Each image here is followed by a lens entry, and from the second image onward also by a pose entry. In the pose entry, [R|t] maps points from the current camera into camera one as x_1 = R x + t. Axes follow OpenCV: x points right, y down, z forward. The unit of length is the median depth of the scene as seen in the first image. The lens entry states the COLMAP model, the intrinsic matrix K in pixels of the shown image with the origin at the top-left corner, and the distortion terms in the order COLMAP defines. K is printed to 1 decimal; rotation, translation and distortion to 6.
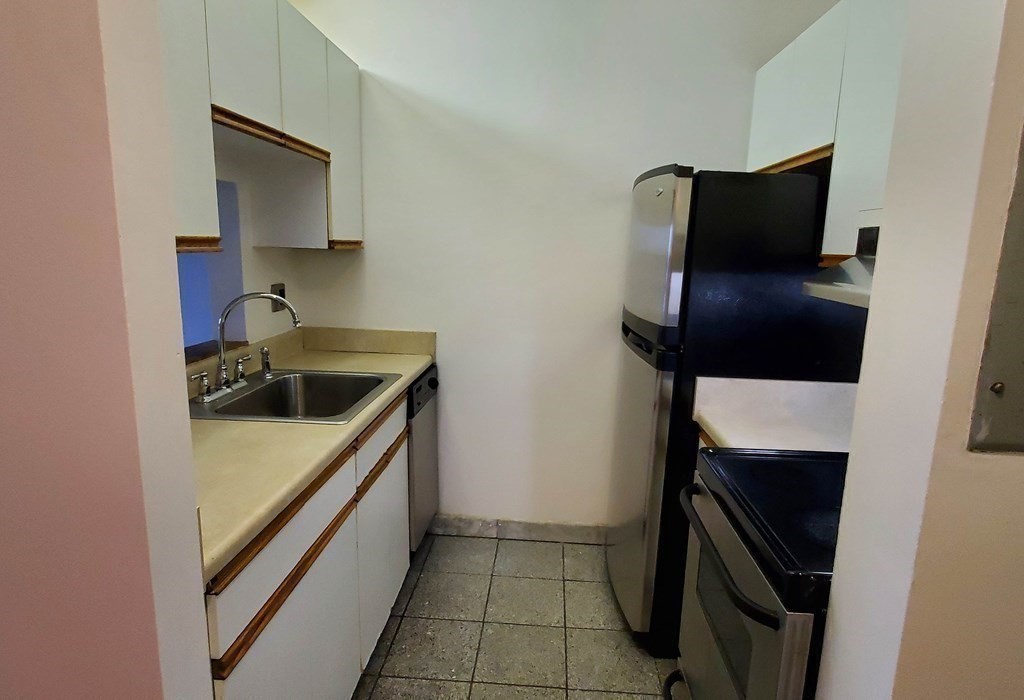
lens RADIAL K [[585.8, 0, 517.5], [0, 585.8, 354.0], [0, 0, 1]] dist [-0.002353, 0.000308]
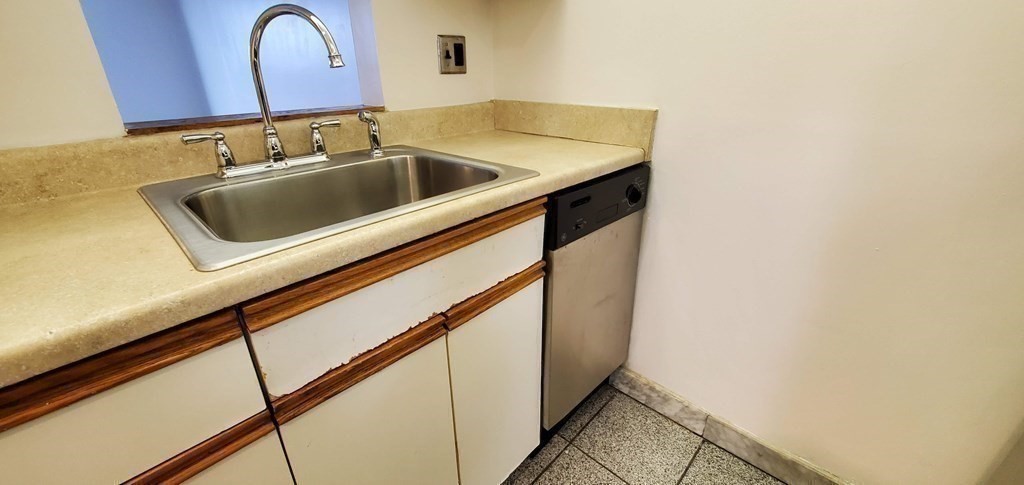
lens RADIAL K [[404.4, 0, 504.7], [0, 404.4, 243.8], [0, 0, 1]] dist [-0.001737, -0.000762]
pose [[0.761585, 0.224515, -0.607932, 0.027633], [-0.086255, 0.964843, 0.248270, 0.006233], [0.642299, -0.136642, 0.754176, 0.597066]]
